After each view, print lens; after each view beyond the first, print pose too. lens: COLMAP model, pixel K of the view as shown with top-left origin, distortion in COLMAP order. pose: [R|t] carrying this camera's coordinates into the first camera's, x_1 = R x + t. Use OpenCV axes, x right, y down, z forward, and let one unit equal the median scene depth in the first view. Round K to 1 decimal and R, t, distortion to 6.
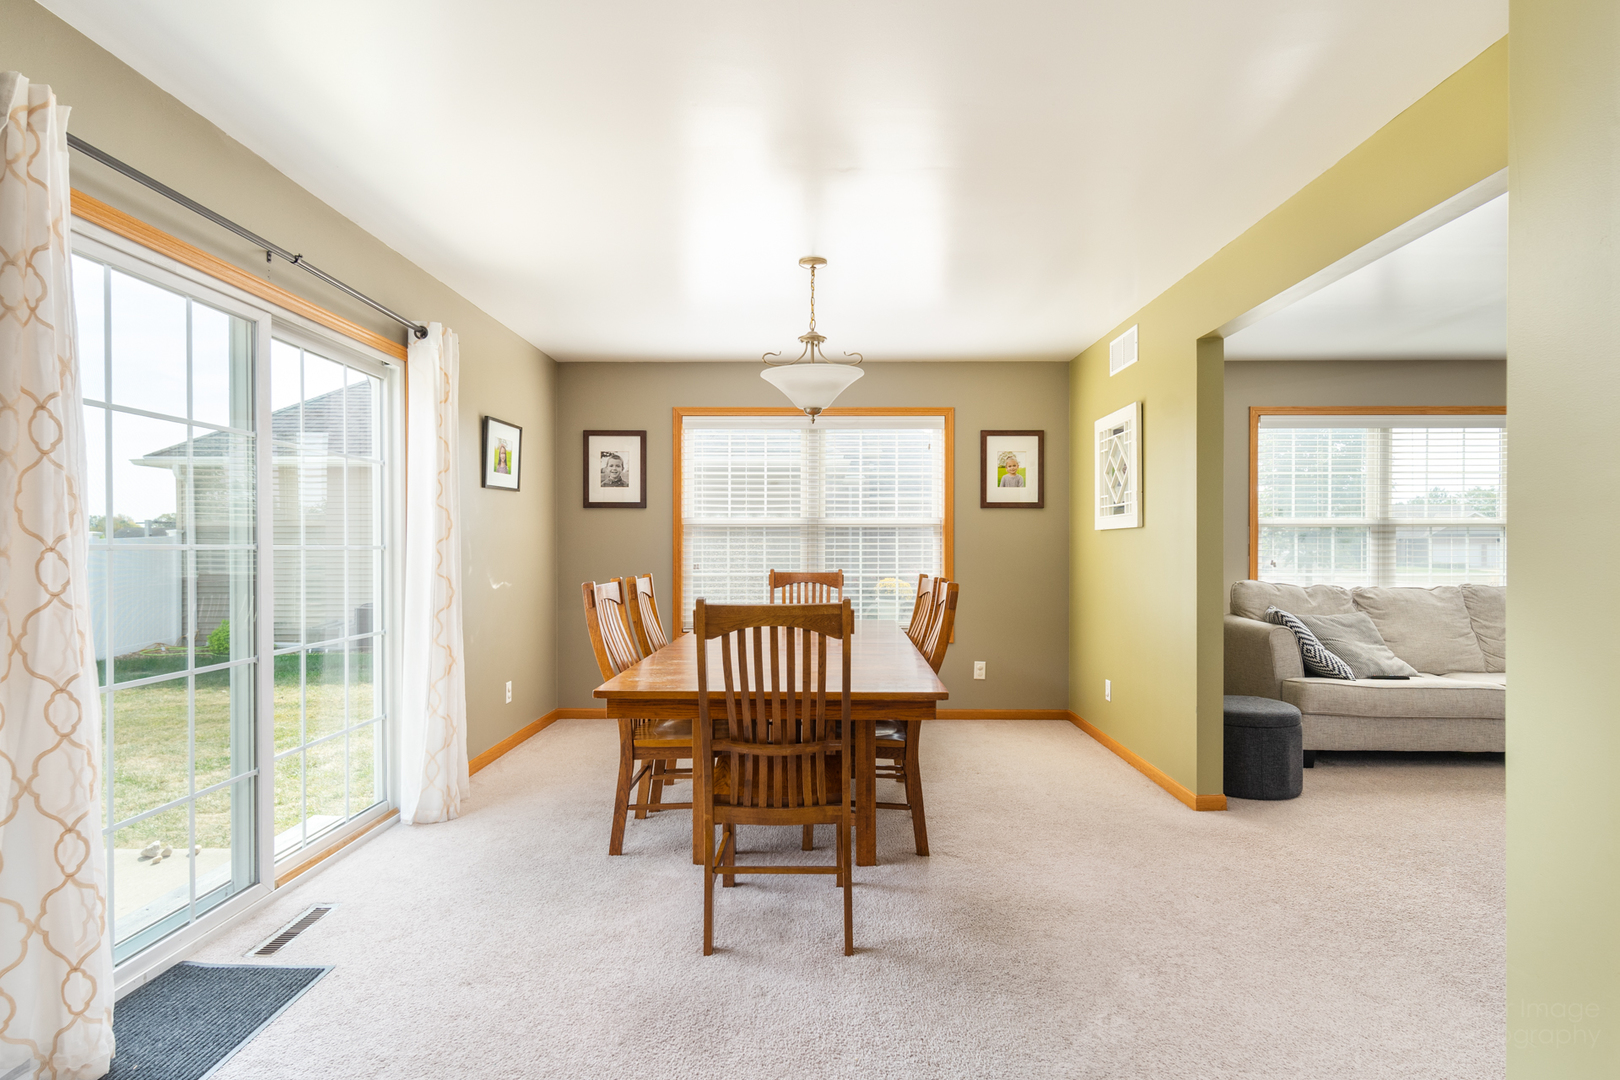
lens RADIAL K [[814.7, 0, 819.5], [0, 814.7, 548.6], [0, 0, 1]] dist [0.007505, 0.002588]
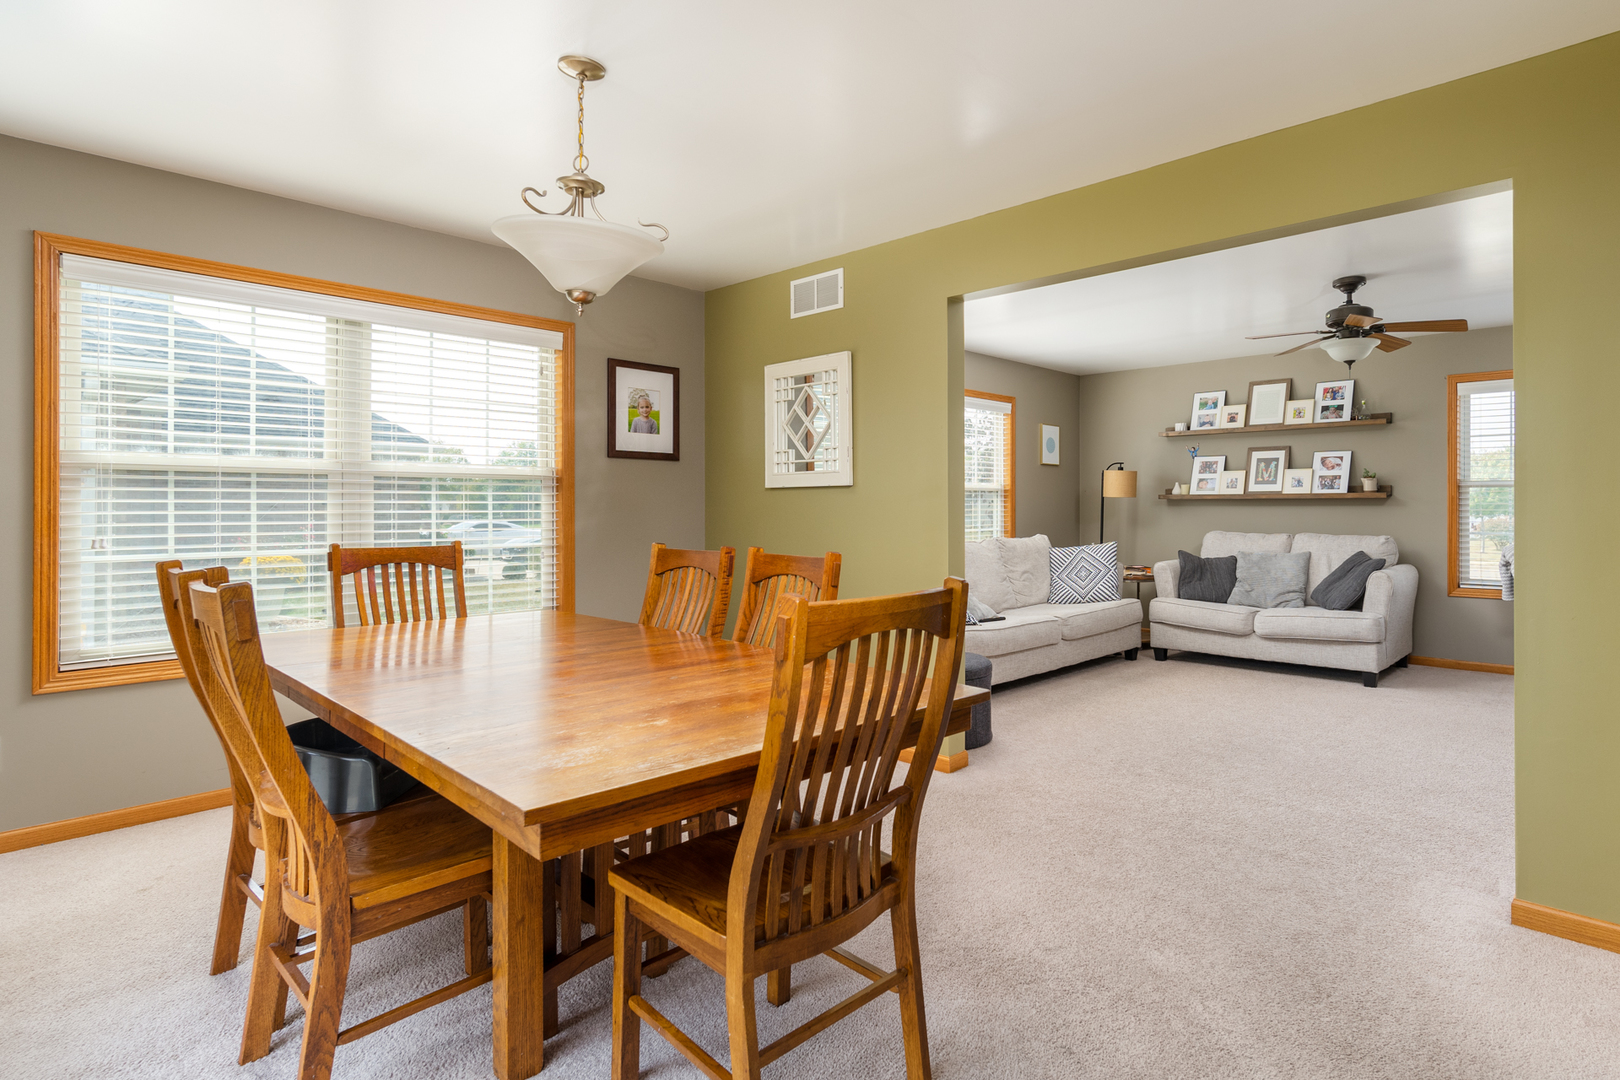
lens RADIAL K [[852.0, 0, 944.8], [0, 852.0, 500.8], [0, 0, 1]] dist [-0.002714, 0.001969]
pose [[0.641926, 0.005679, 0.766745, -0.239801], [0.001654, 0.999960, -0.008791, 0.000013], [-0.766765, 0.006911, 0.641891, 0.243466]]
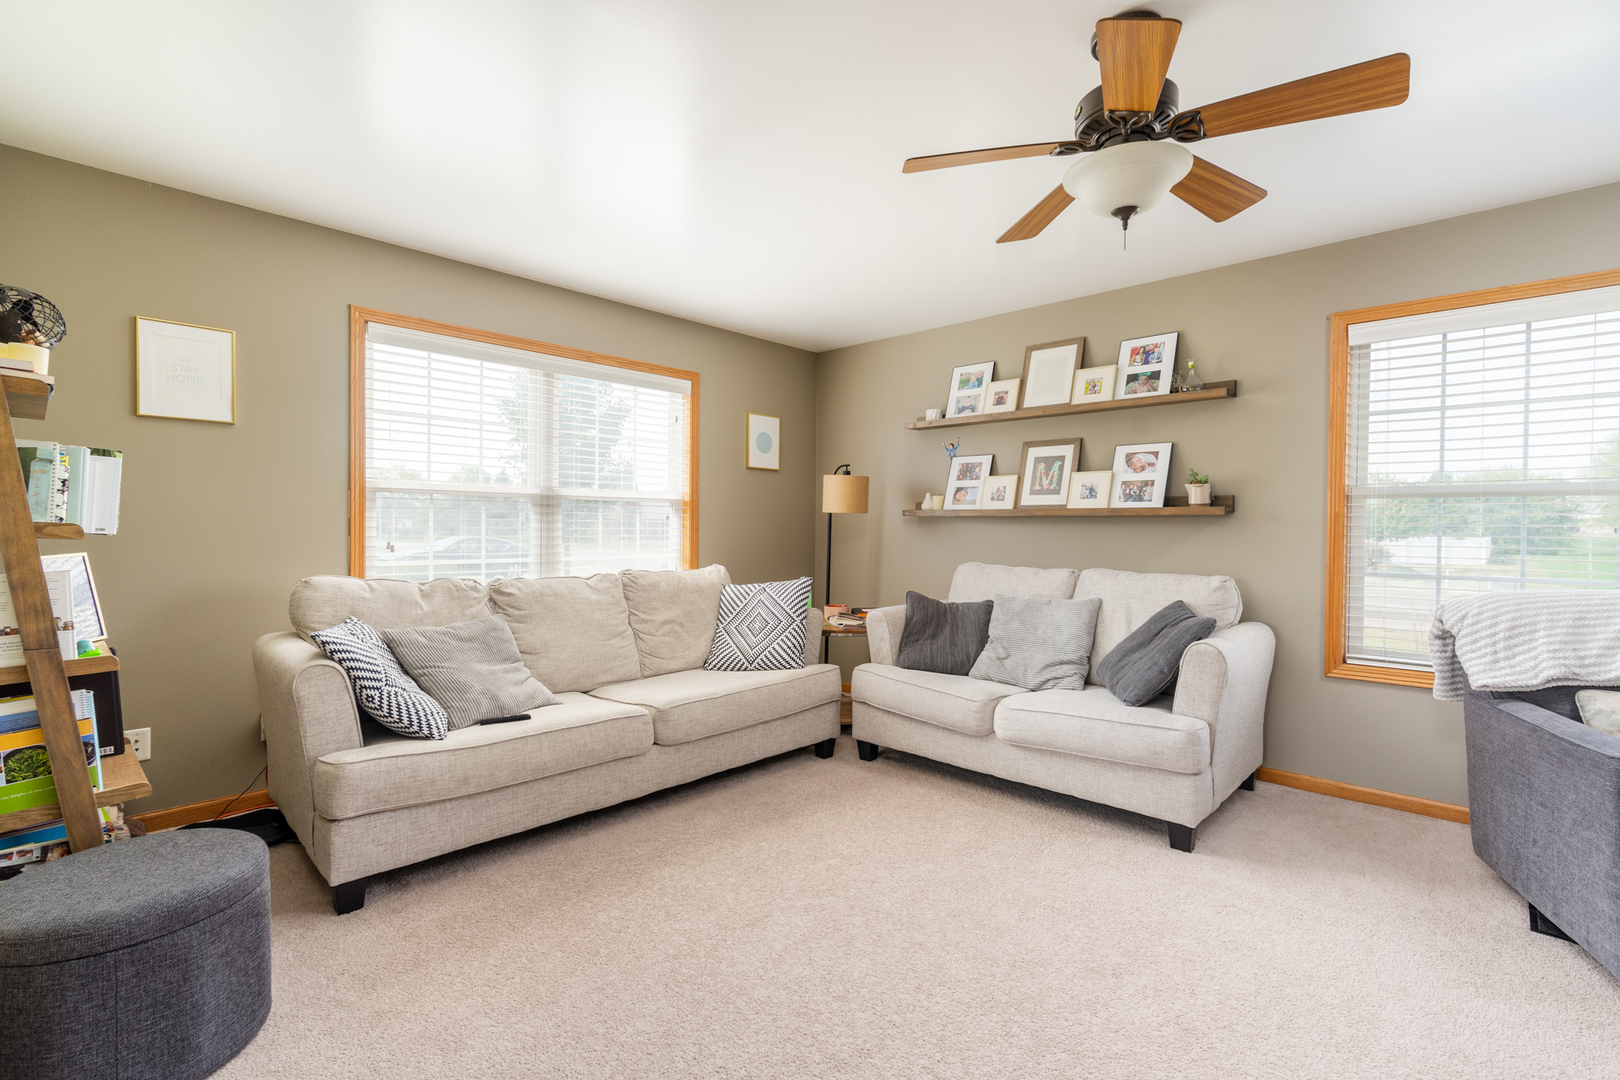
lens RADIAL K [[744.2, 0, 811.9], [0, 744.2, 534.3], [0, 0, 1]] dist [0.010849, -0.001522]
pose [[0.684799, -0.000894, 0.728731, 0.373895], [-0.006655, 0.999950, 0.007481, 0.000976], [-0.728701, -0.009972, 0.684759, 0.354982]]
